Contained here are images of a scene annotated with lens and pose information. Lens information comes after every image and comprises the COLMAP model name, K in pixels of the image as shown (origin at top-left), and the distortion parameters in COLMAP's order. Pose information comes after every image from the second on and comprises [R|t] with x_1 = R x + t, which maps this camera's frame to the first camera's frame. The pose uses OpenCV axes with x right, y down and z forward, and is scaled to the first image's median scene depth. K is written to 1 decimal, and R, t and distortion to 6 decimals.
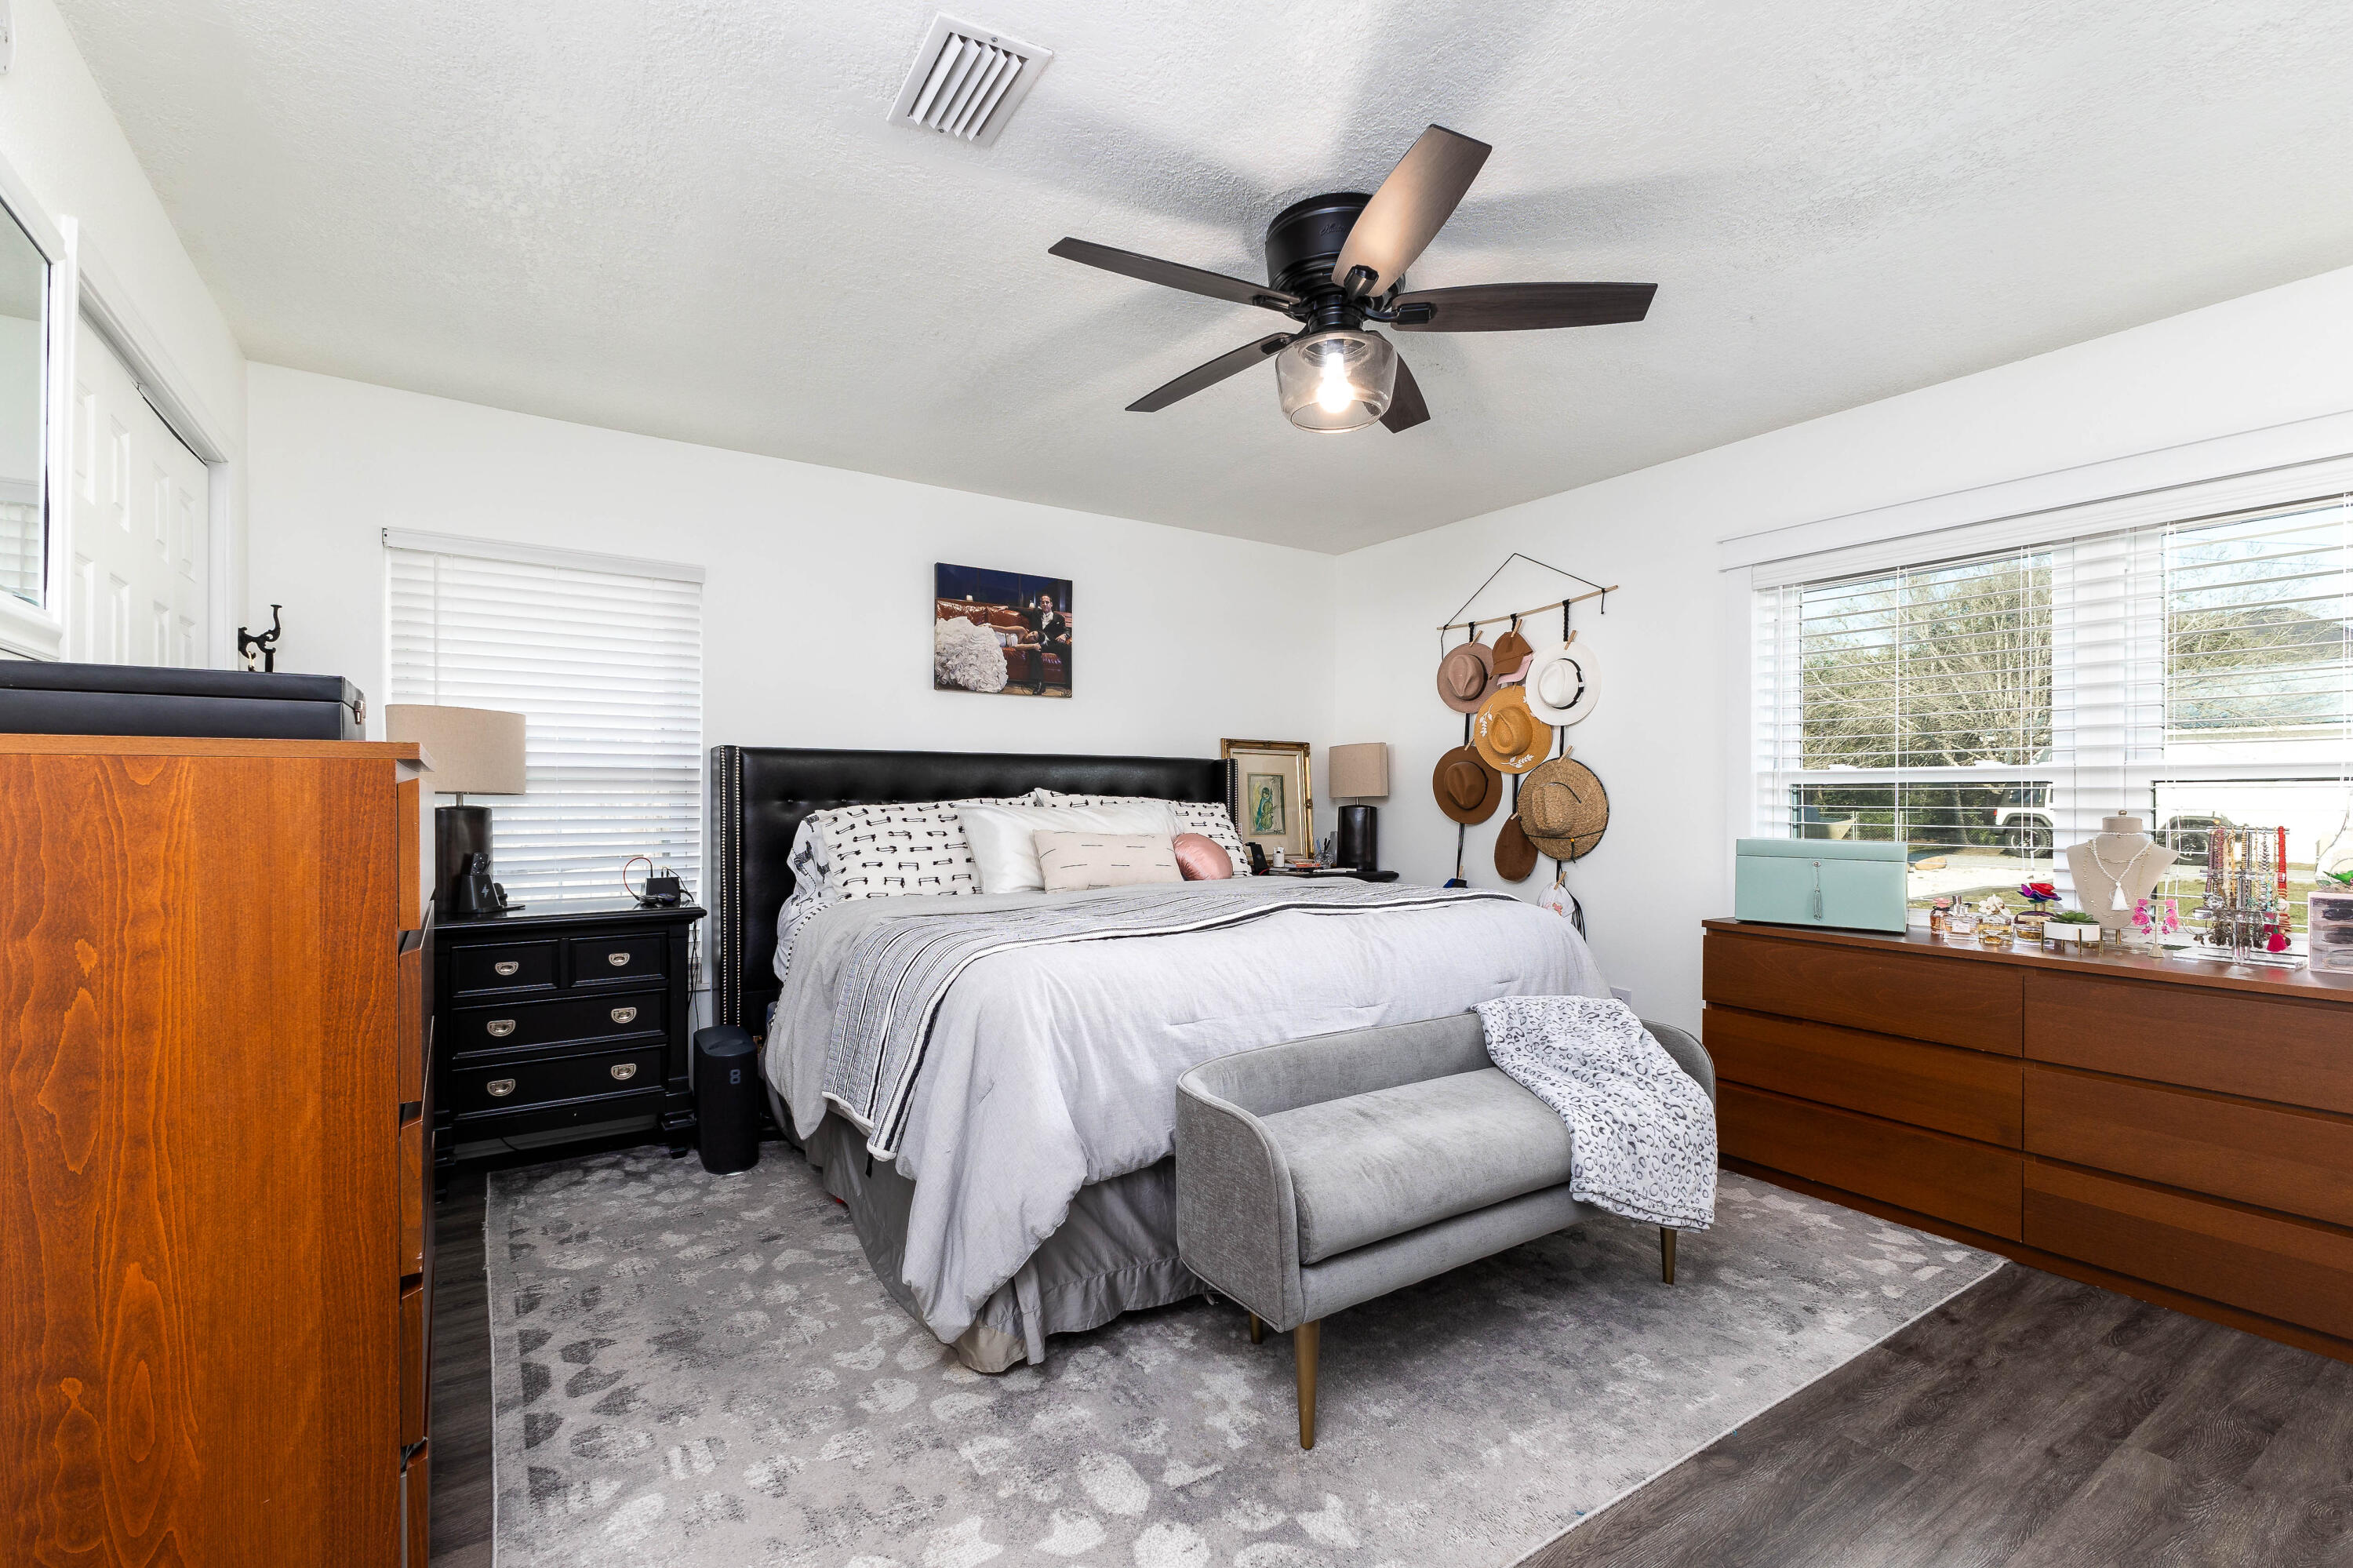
lens RADIAL K [[1011.0, 0, 1176.5], [0, 1011.0, 784.0], [0, 0, 1]] dist [-0.000377, -0.000113]
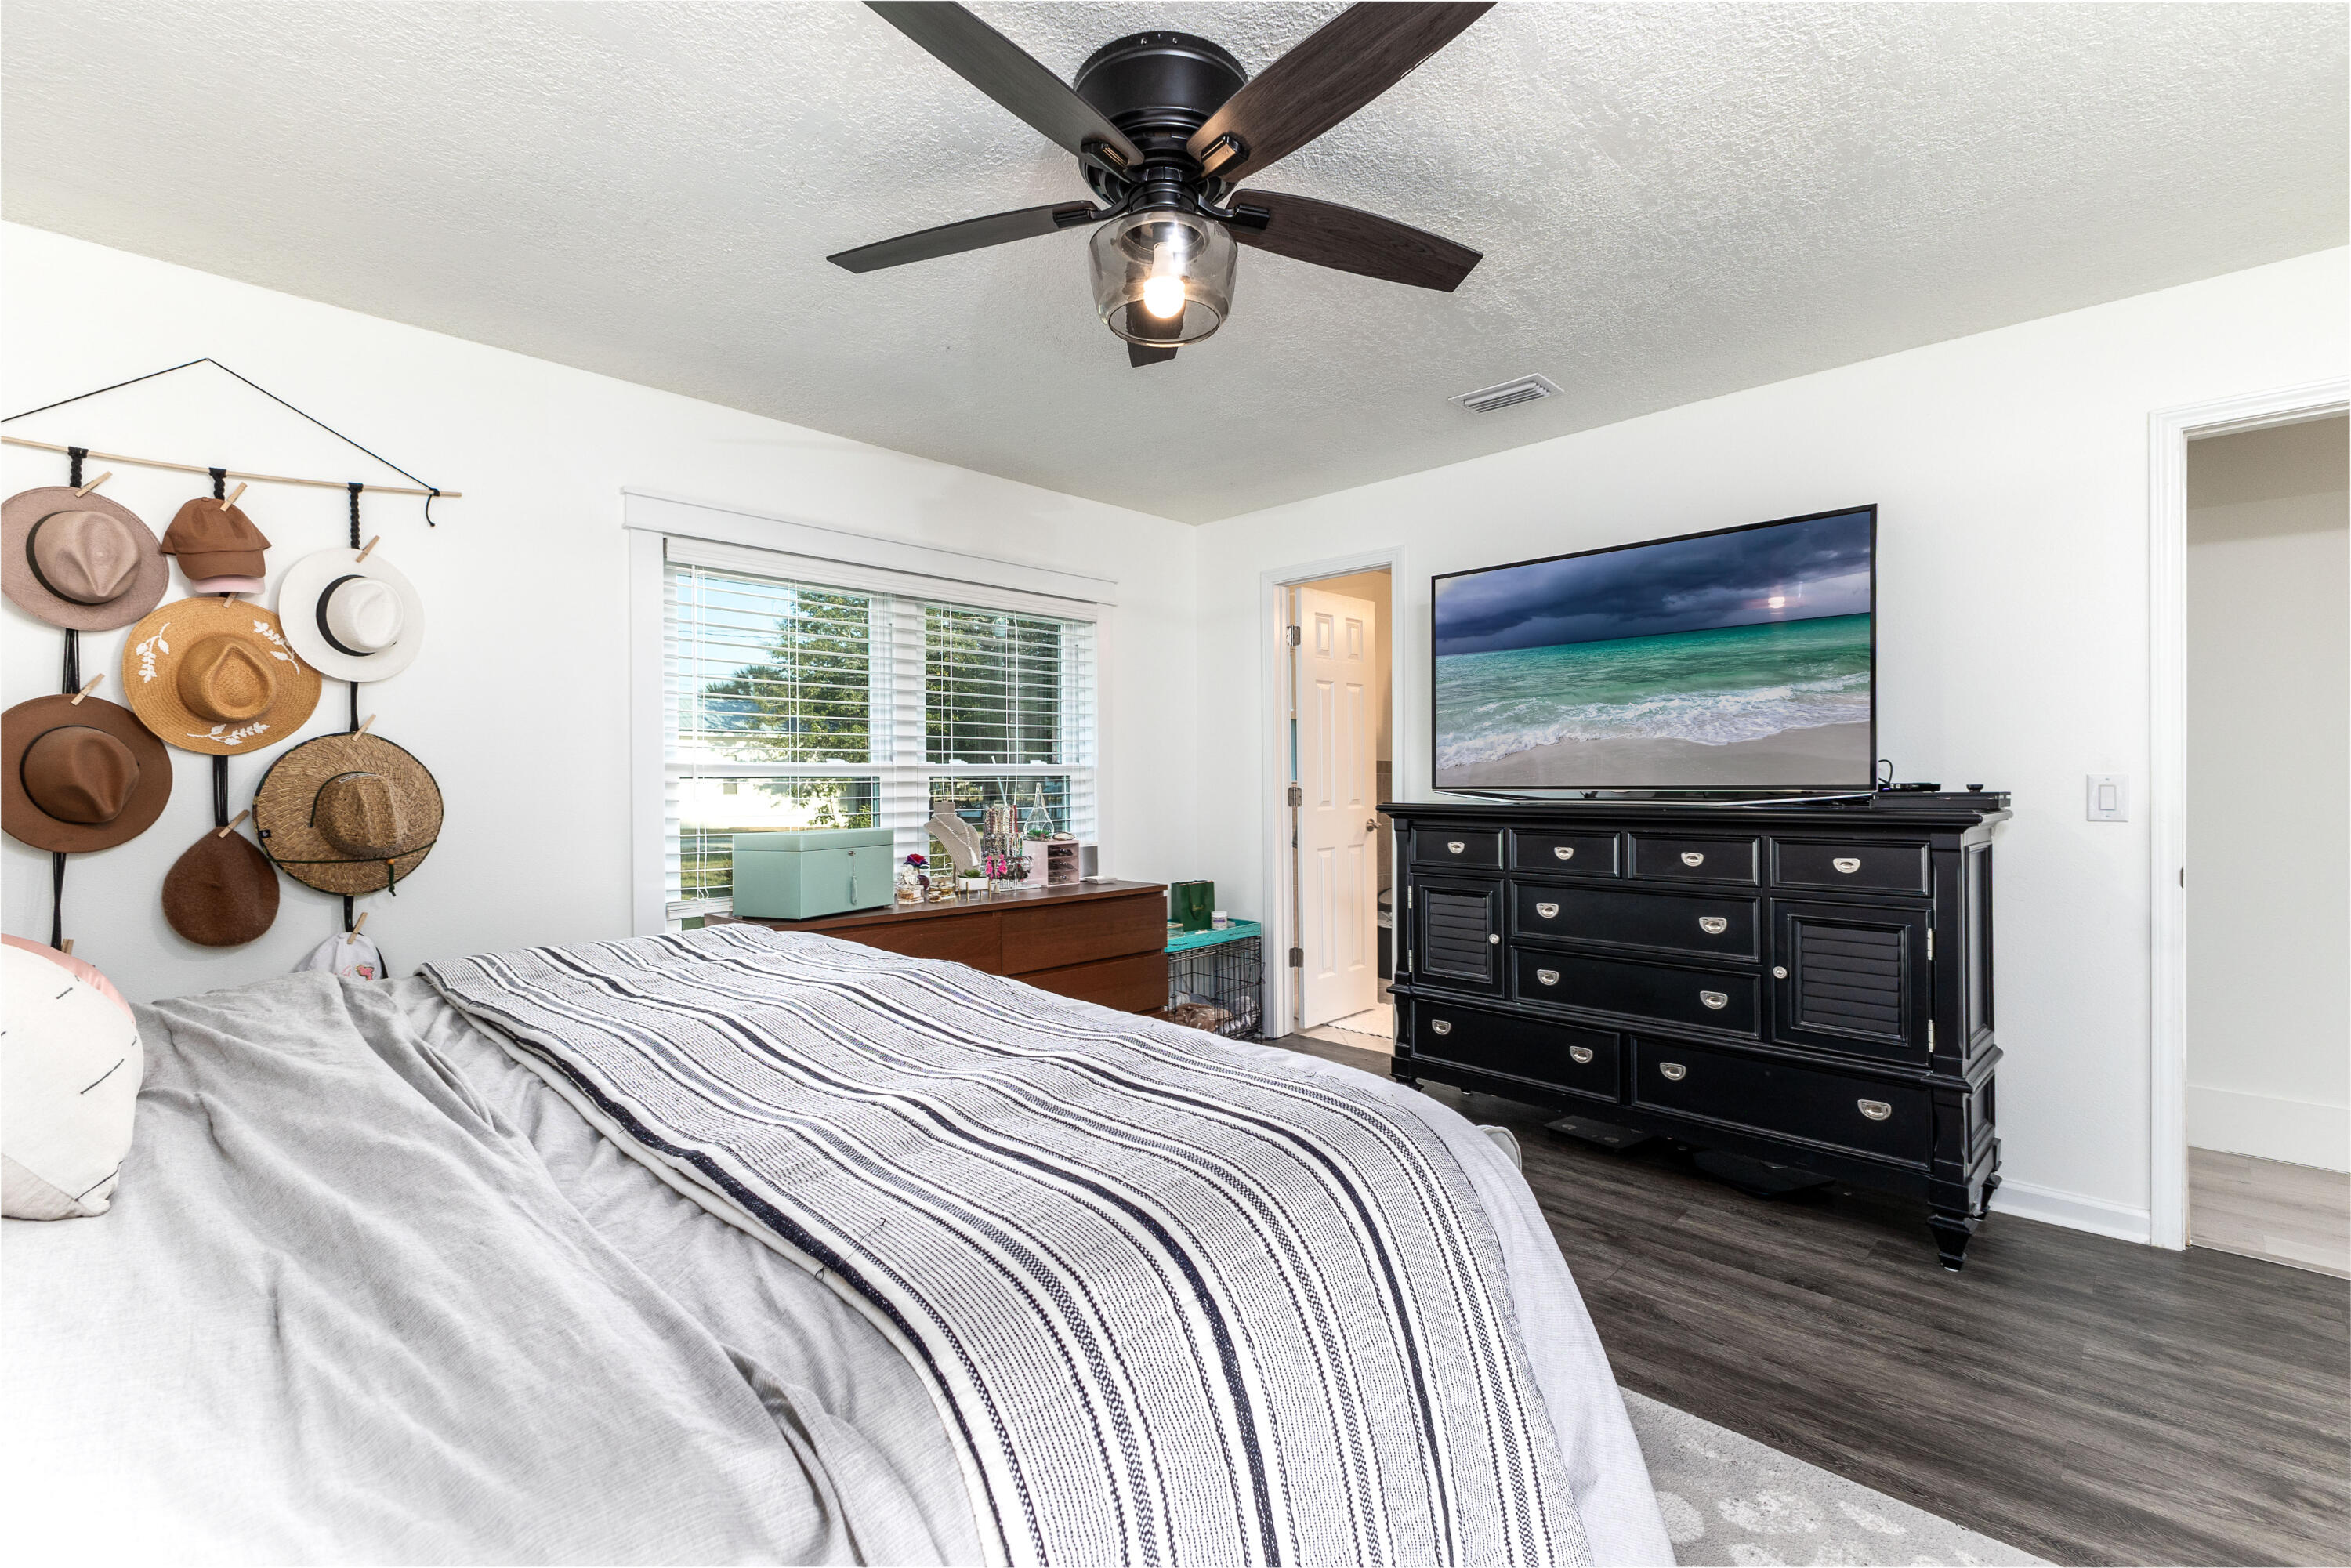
lens RADIAL K [[1010.1, 0, 1175.5], [0, 1010.1, 784.0], [0, 0, 1]] dist [-0.000377, -0.000113]
pose [[-0.212656, 0.006962, 0.977102, -0.336806], [0.004280, 0.999972, -0.006193, 0.011221], [-0.977118, 0.002865, -0.212679, 0.634545]]
